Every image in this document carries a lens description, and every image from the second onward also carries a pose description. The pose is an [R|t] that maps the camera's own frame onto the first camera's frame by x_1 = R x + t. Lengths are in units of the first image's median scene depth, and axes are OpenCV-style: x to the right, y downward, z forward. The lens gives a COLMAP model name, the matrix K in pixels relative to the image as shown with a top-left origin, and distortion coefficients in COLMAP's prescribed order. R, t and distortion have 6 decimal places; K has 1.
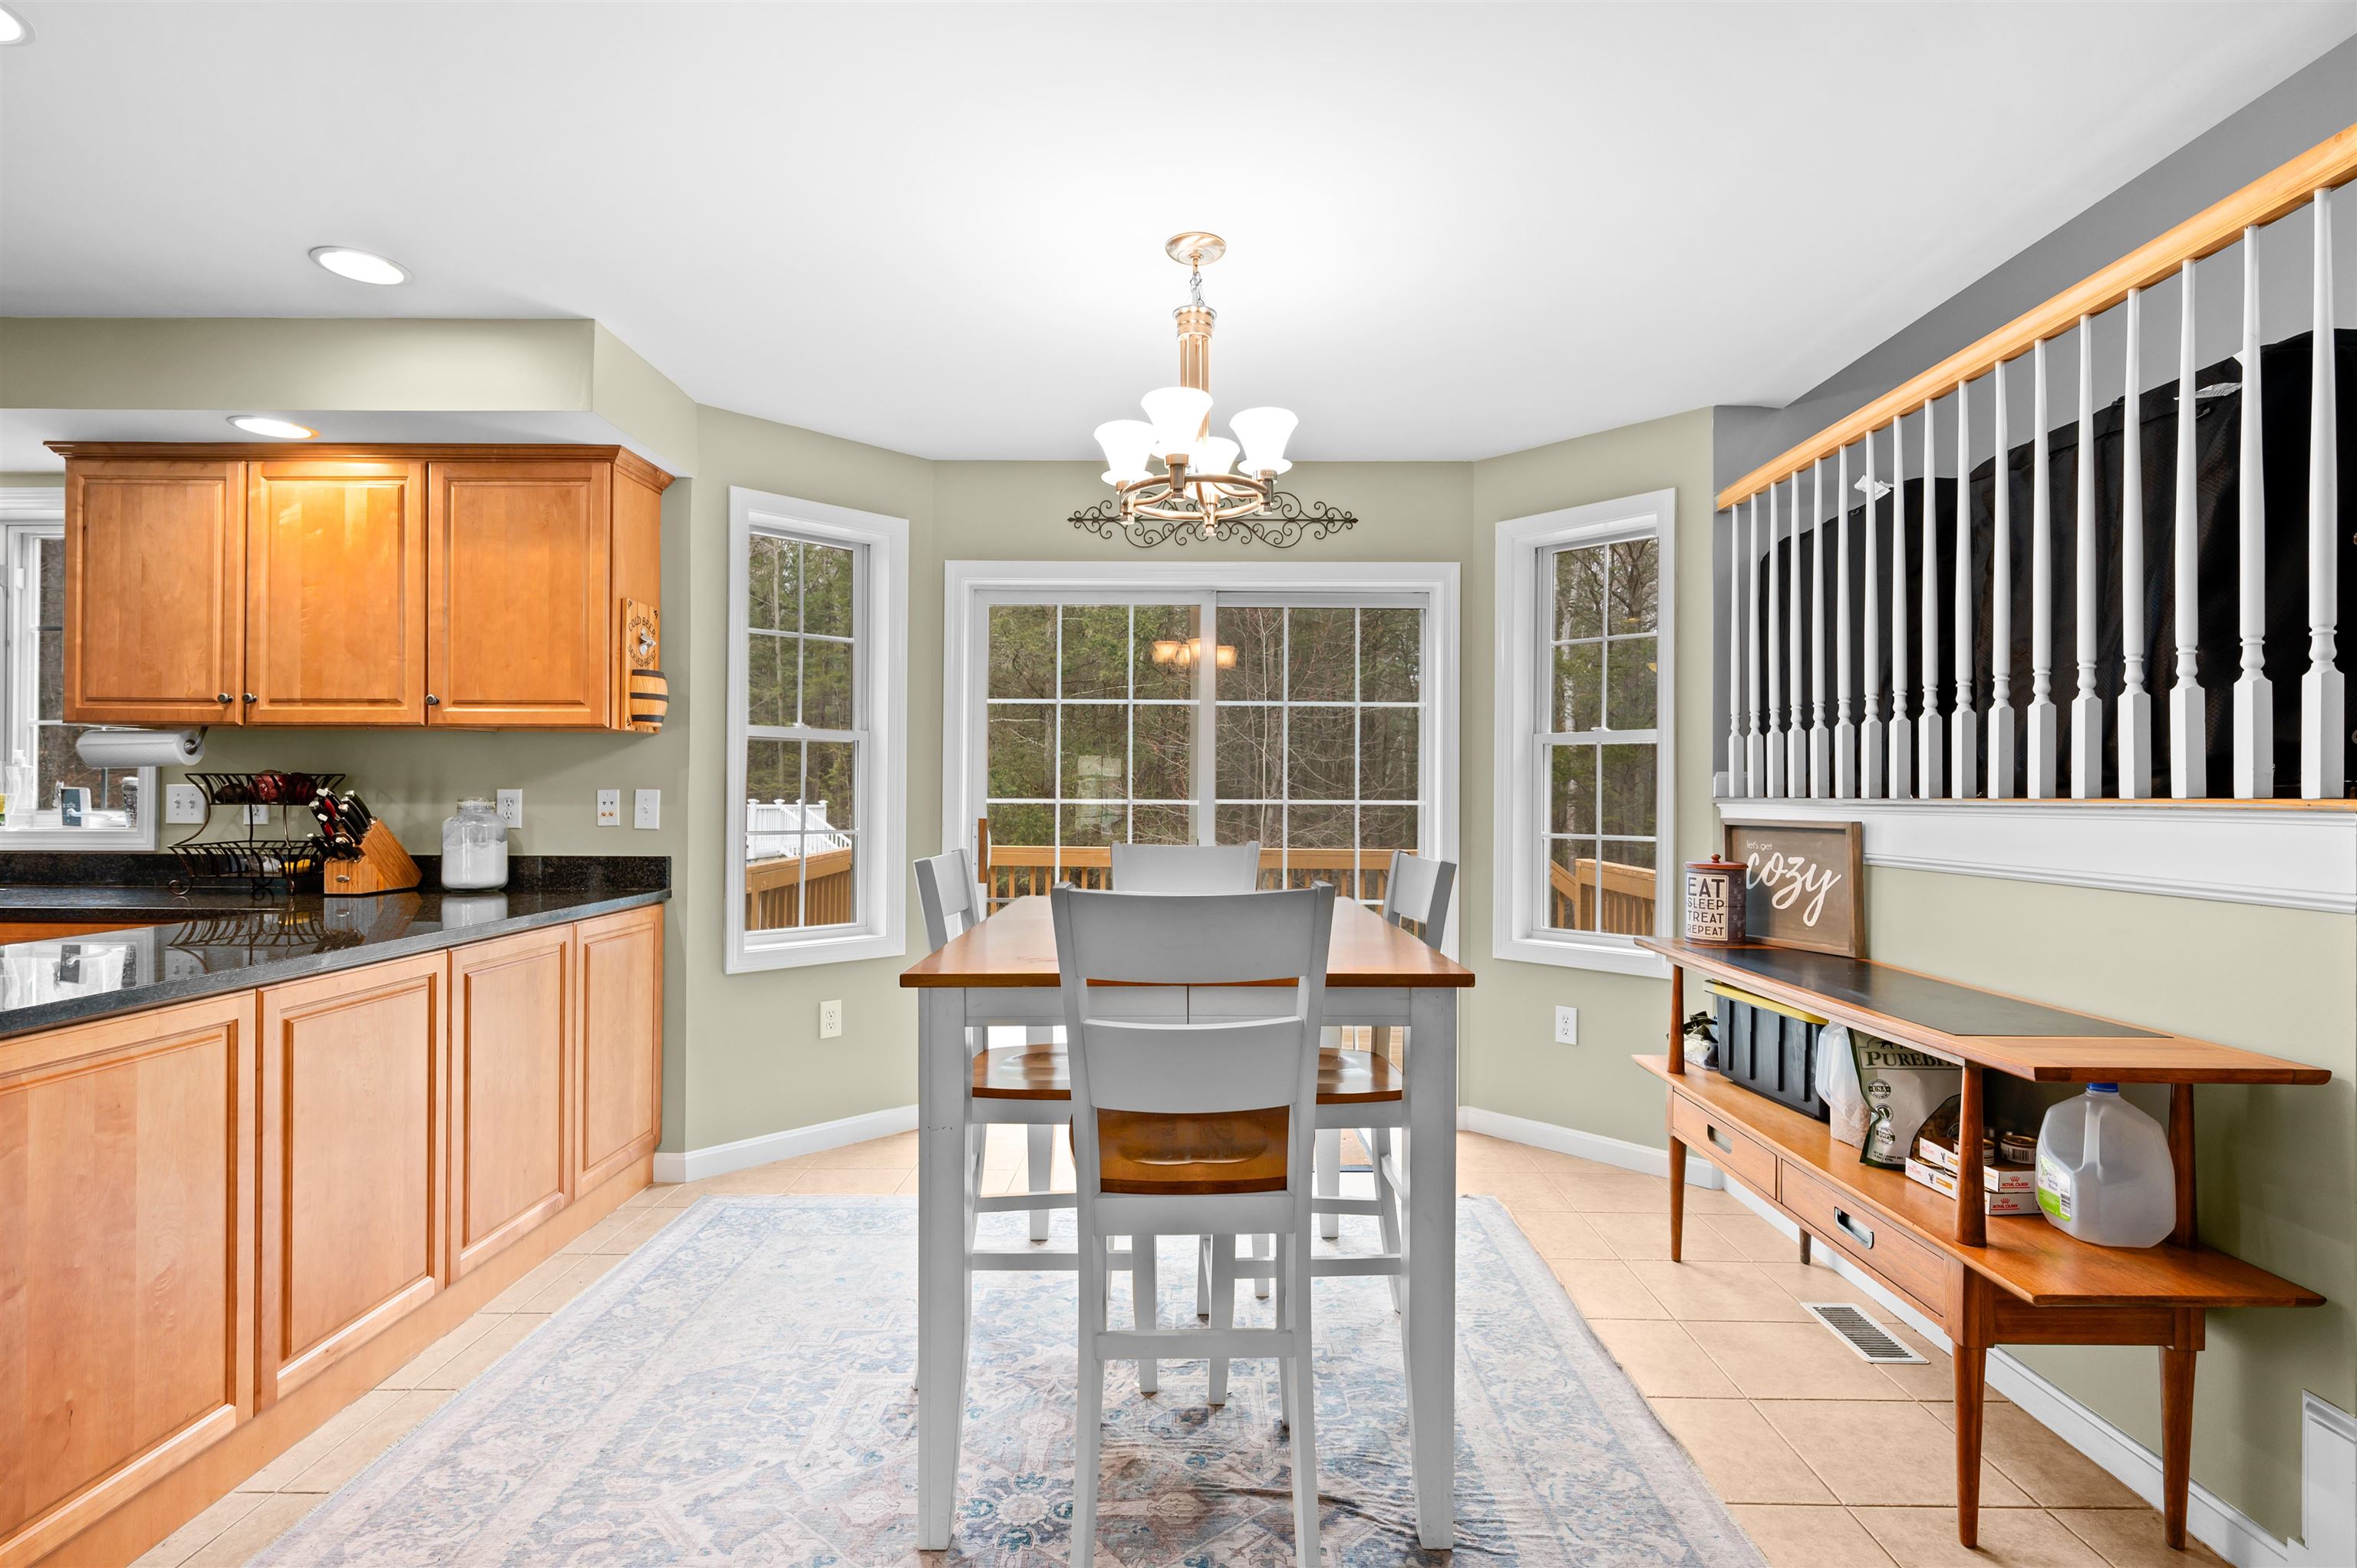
lens RADIAL K [[1191.2, 0, 1202.0], [0, 1191.2, 791.3], [0, 0, 1]] dist [-0.000619, -0.000299]
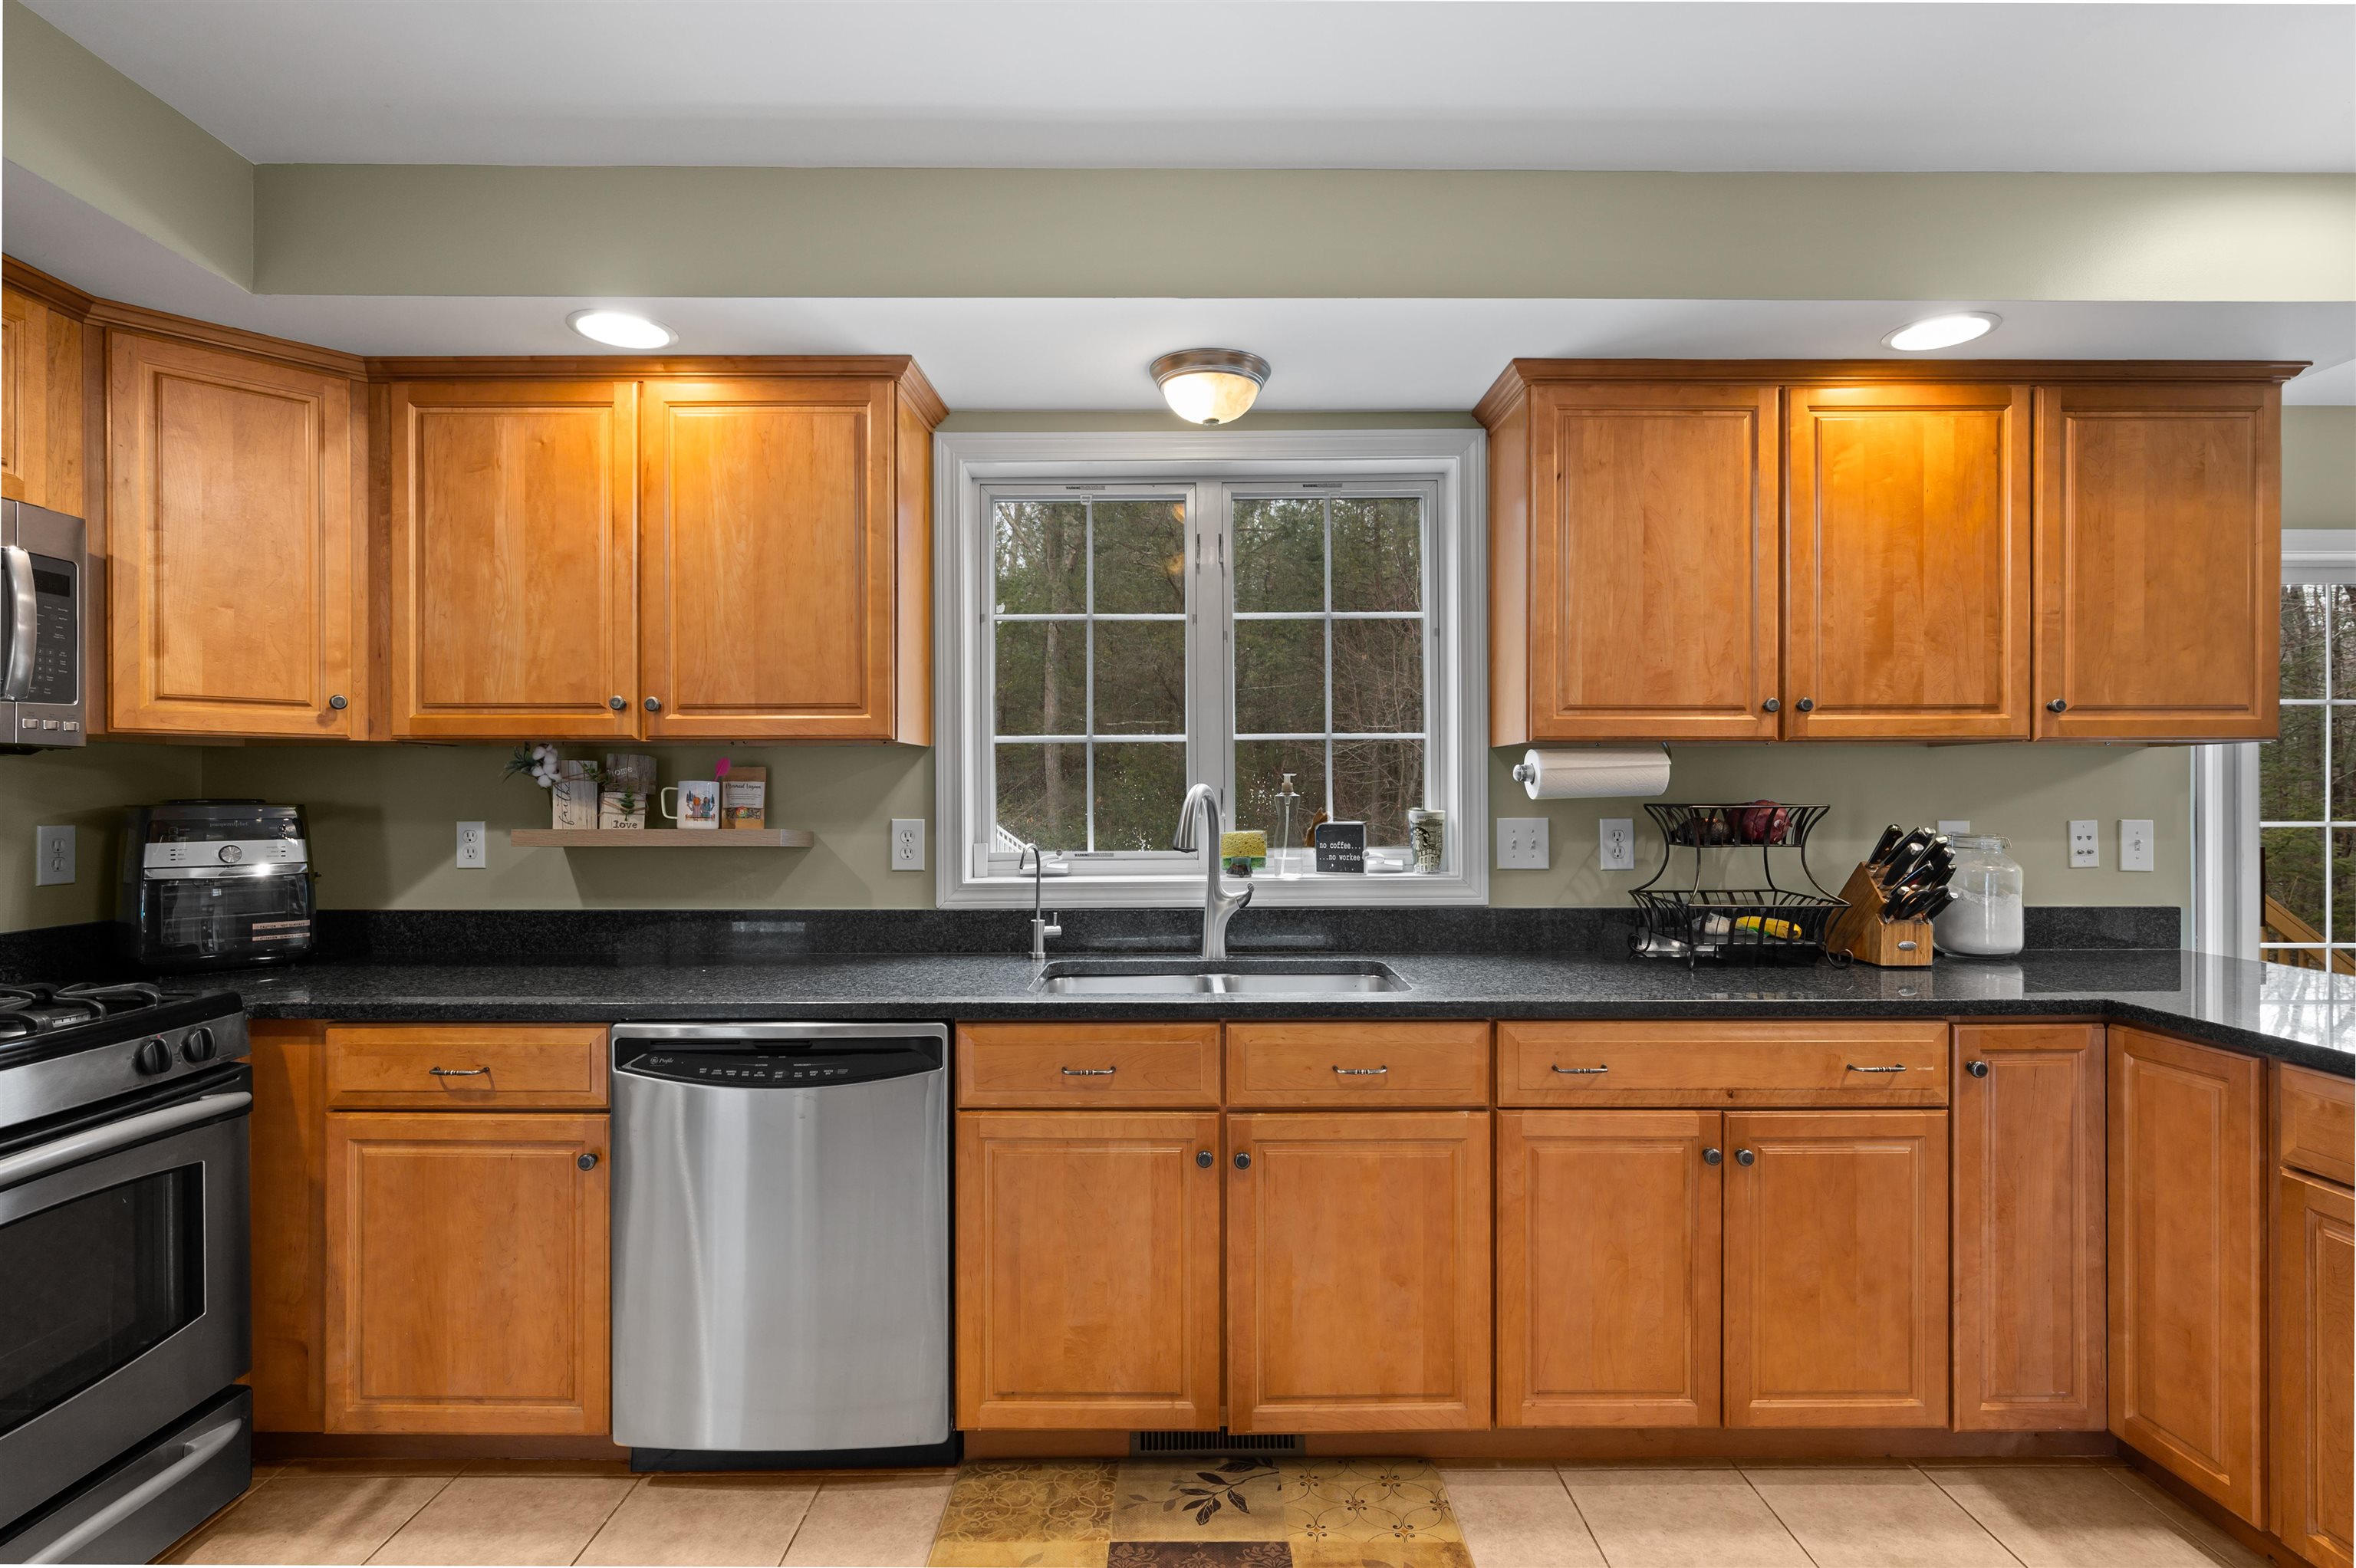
lens RADIAL K [[1140.7, 0, 1179.8], [0, 1140.7, 798.0], [0, 0, 1]] dist [-0.000557, 0.000019]
pose [[0.999744, -0.007611, 0.021317, -1.198527], [0.007472, 0.999950, 0.006588, -0.027396], [-0.021366, -0.006427, 0.999751, 0.294350]]
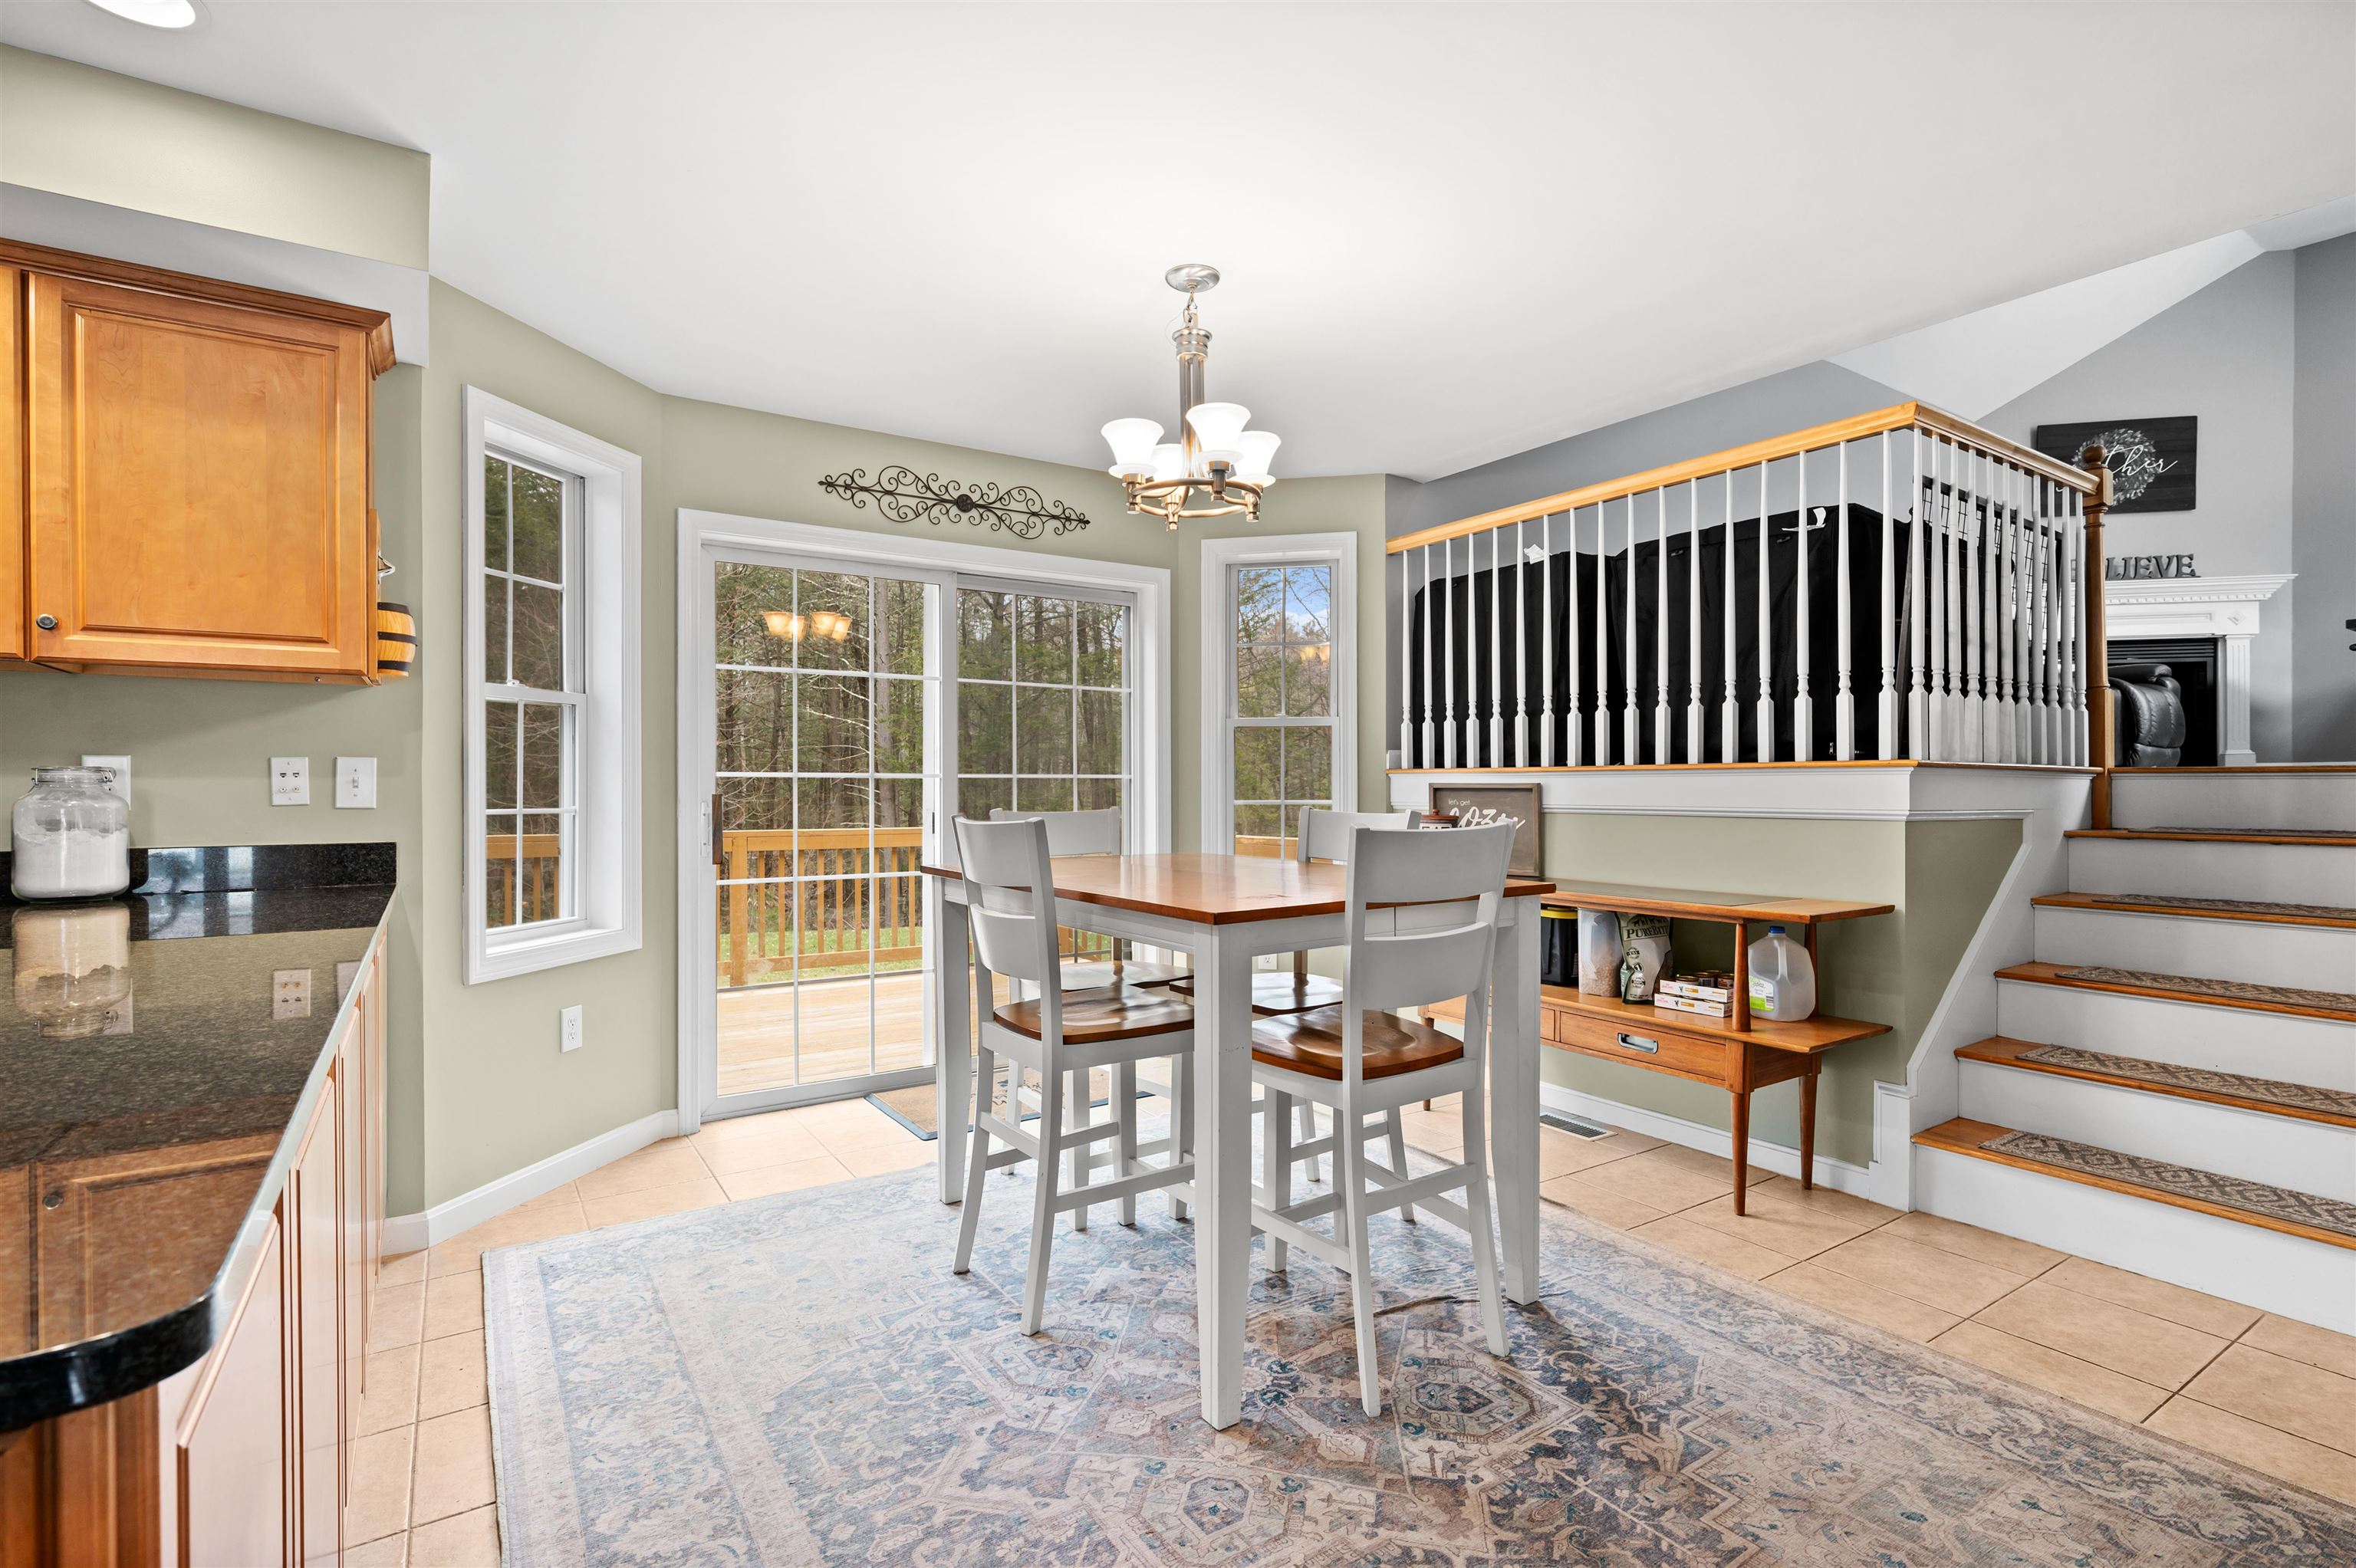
lens RADIAL K [[1119.0, 0, 1255.5], [0, 1119.0, 787.0], [0, 0, 1]] dist [-0.000144, -0.000785]
pose [[0.816476, -0.007730, 0.577327, -0.447400], [0.003896, 0.999961, 0.007879, 0.015856], [-0.577366, -0.004184, 0.816475, 0.072195]]
